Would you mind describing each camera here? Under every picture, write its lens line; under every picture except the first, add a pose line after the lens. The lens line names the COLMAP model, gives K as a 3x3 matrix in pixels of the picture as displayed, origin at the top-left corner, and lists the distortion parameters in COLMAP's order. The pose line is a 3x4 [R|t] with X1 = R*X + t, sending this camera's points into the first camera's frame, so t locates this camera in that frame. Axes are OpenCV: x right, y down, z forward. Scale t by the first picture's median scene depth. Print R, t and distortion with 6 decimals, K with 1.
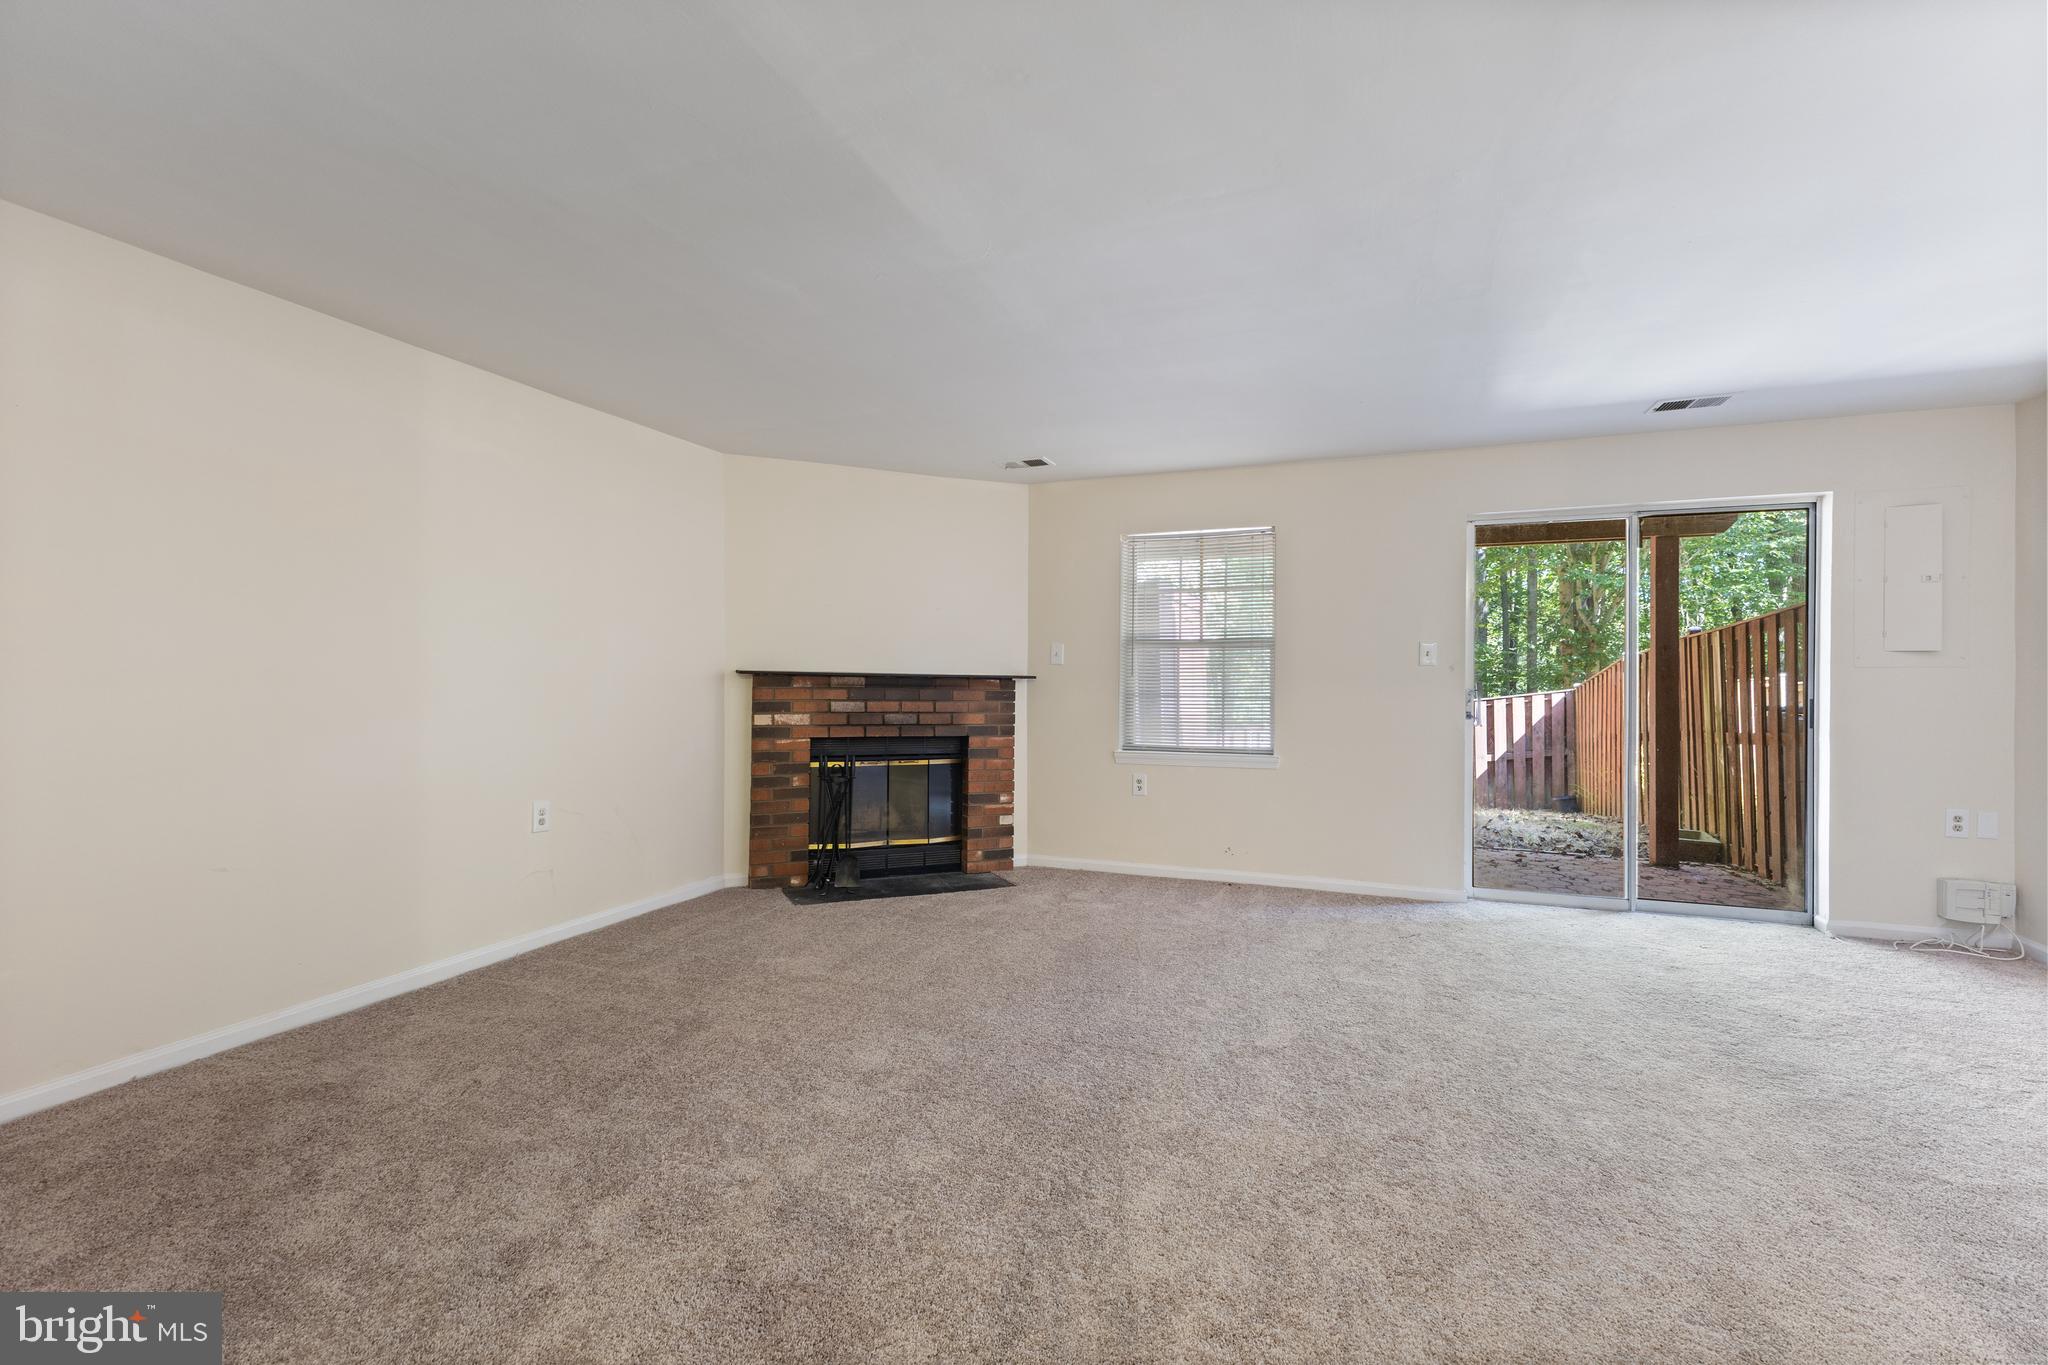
lens RADIAL K [[883.6, 0, 1029.1], [0, 883.6, 675.7], [0, 0, 1]] dist [0.000327, -0.000398]
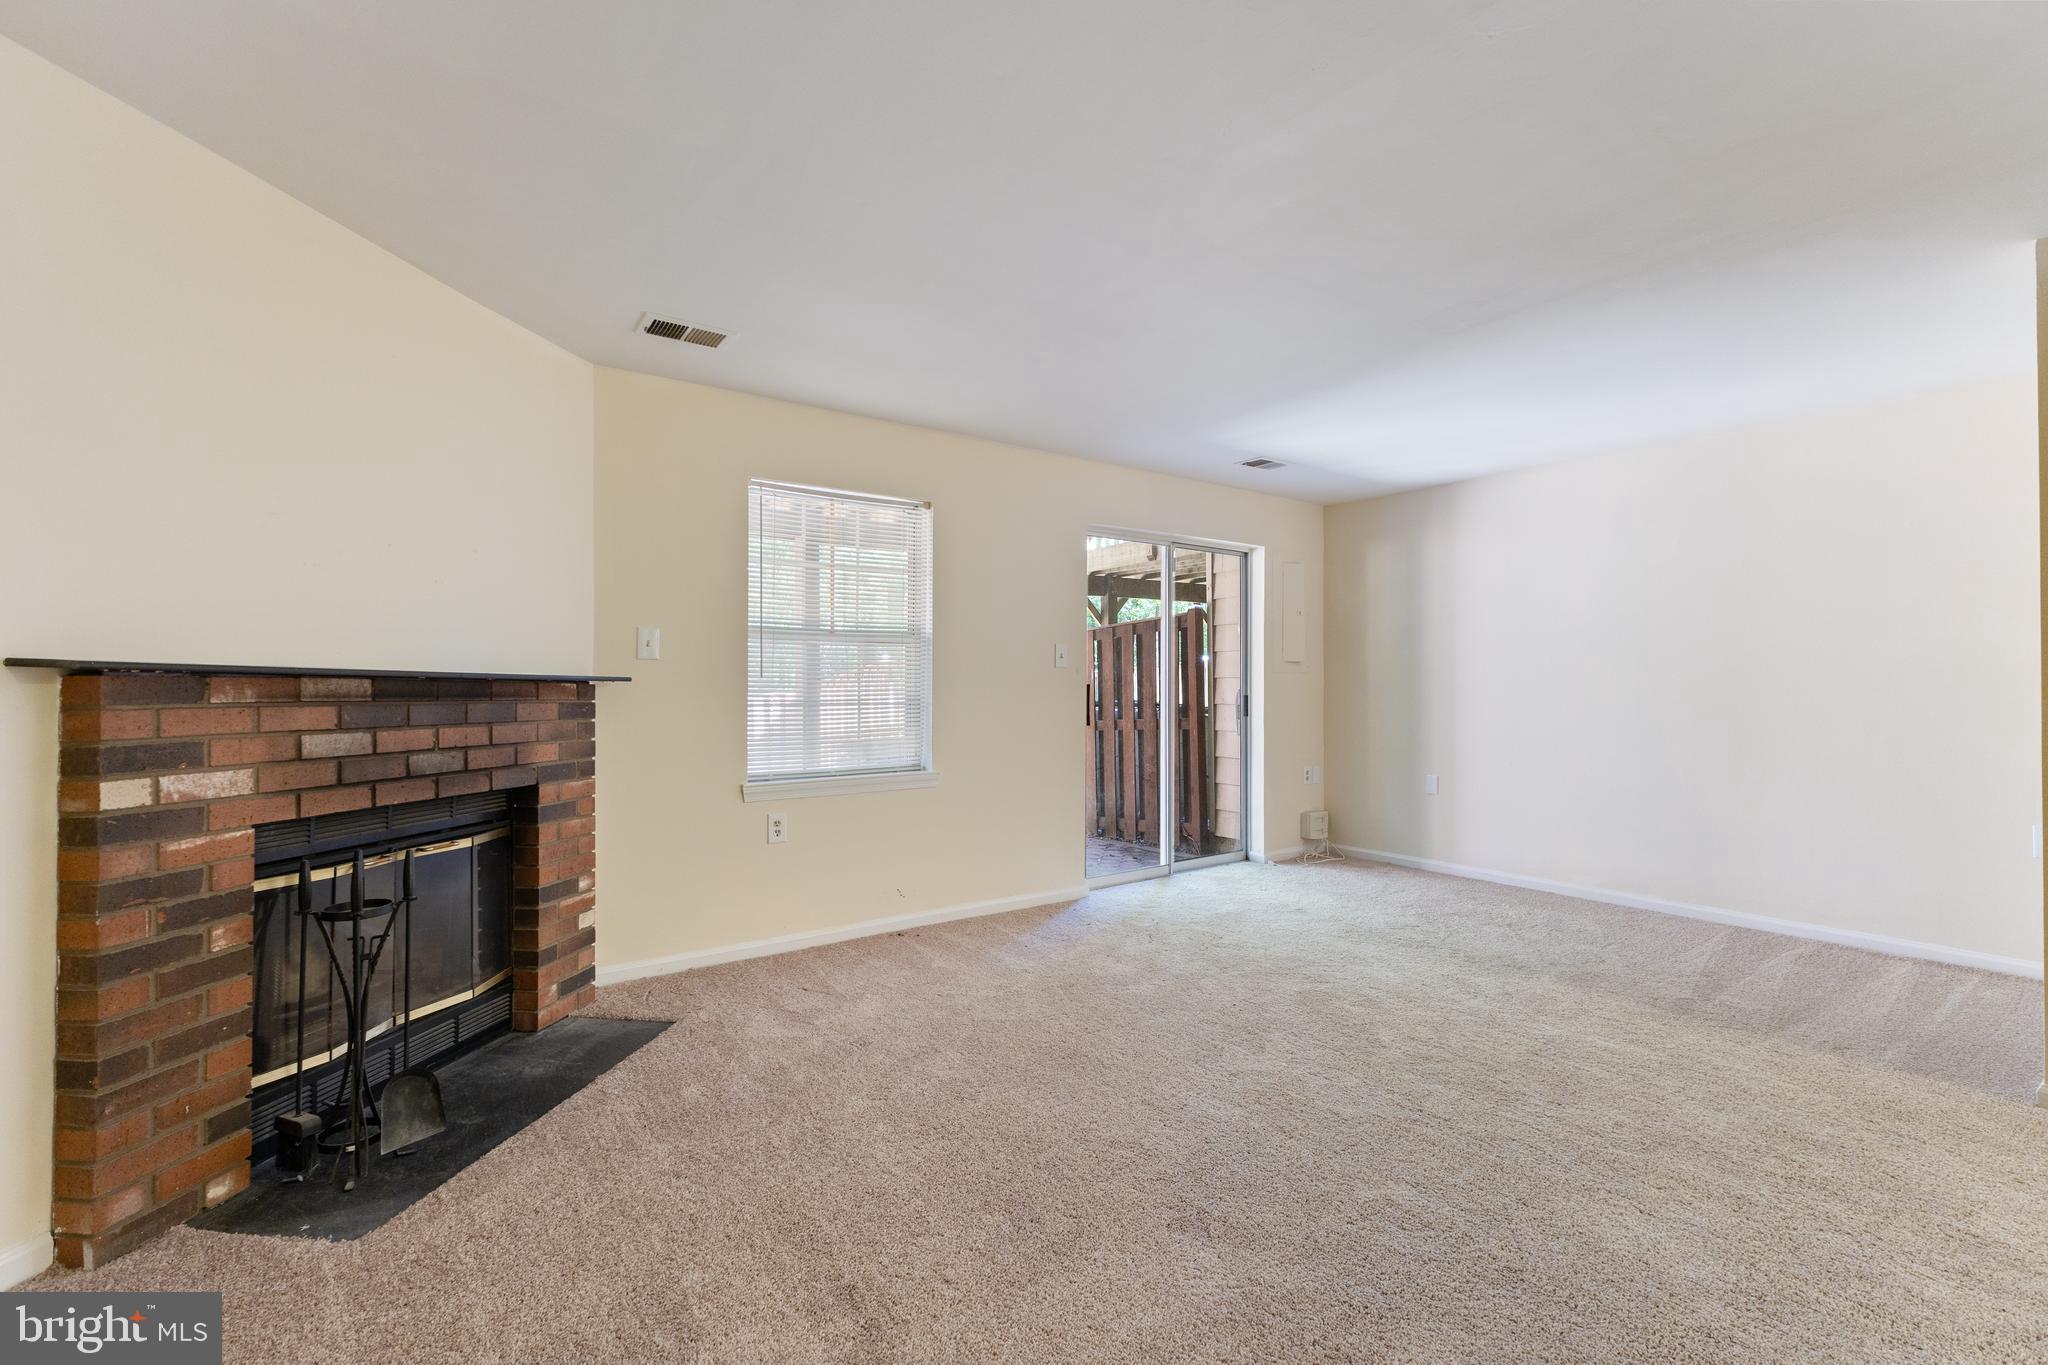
lens RADIAL K [[883.6, 0, 1034.3], [0, 883.6, 677.0], [0, 0, 1]] dist [0.000327, -0.000398]
pose [[0.539217, 0.002104, 0.842164, -0.388677], [-0.002607, 0.999996, -0.000829, 0.000182], [-0.842163, -0.001749, 0.539220, 0.457377]]
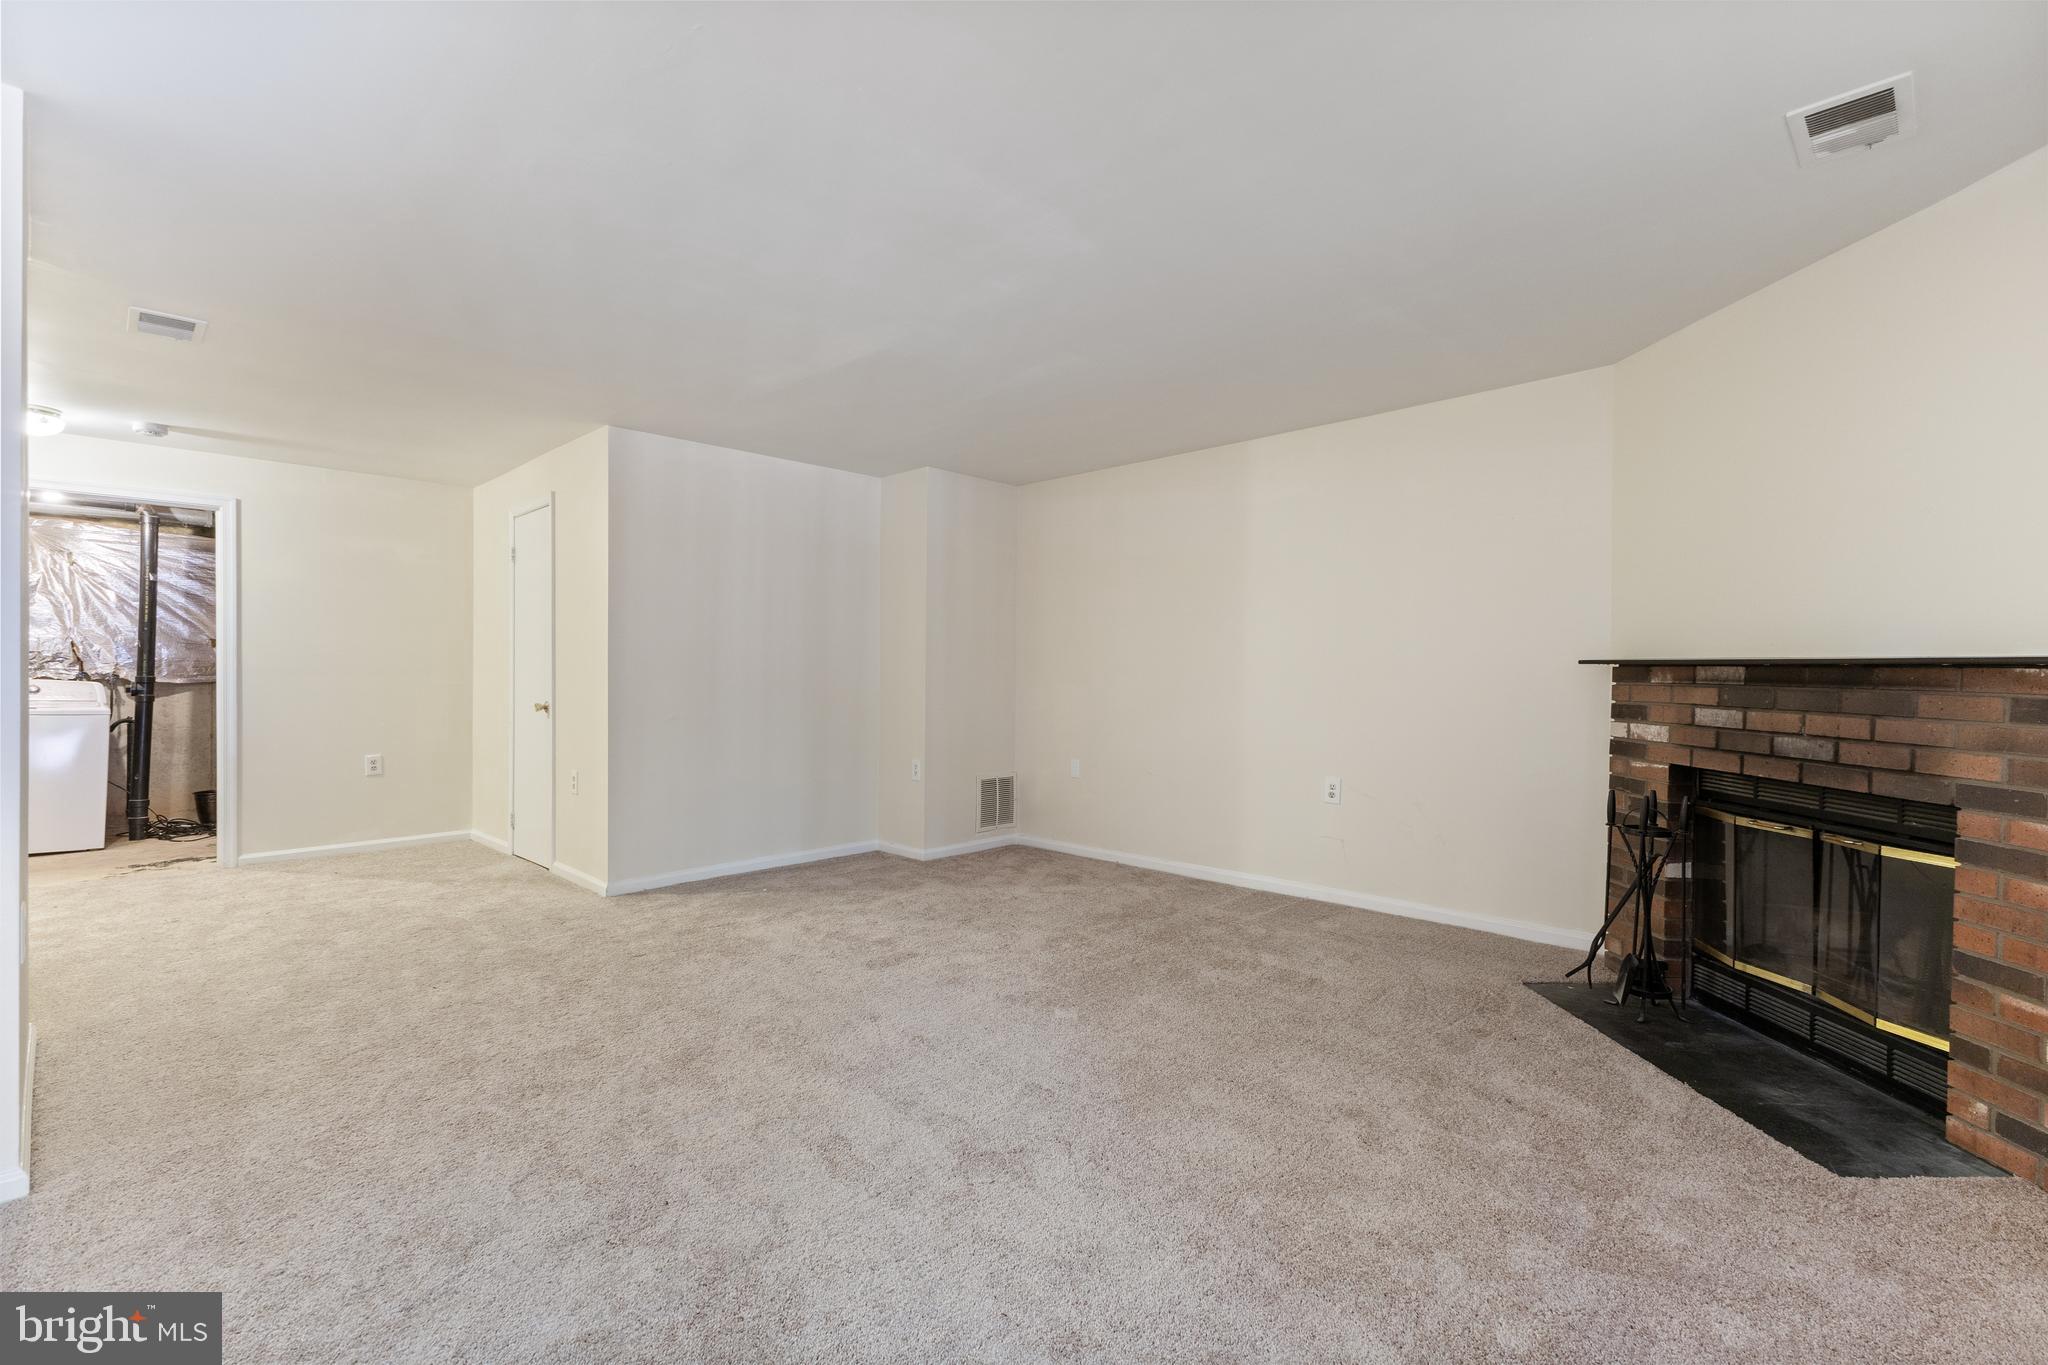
lens RADIAL K [[883.6, 0, 1019.0], [0, 883.6, 680.3], [0, 0, 1]] dist [0.000327, -0.000398]
pose [[-0.401533, -0.001539, -0.915843, 0.502056], [-0.002760, 0.999996, -0.000471, 0.011906], [0.915840, 0.002339, -0.401536, 0.806388]]
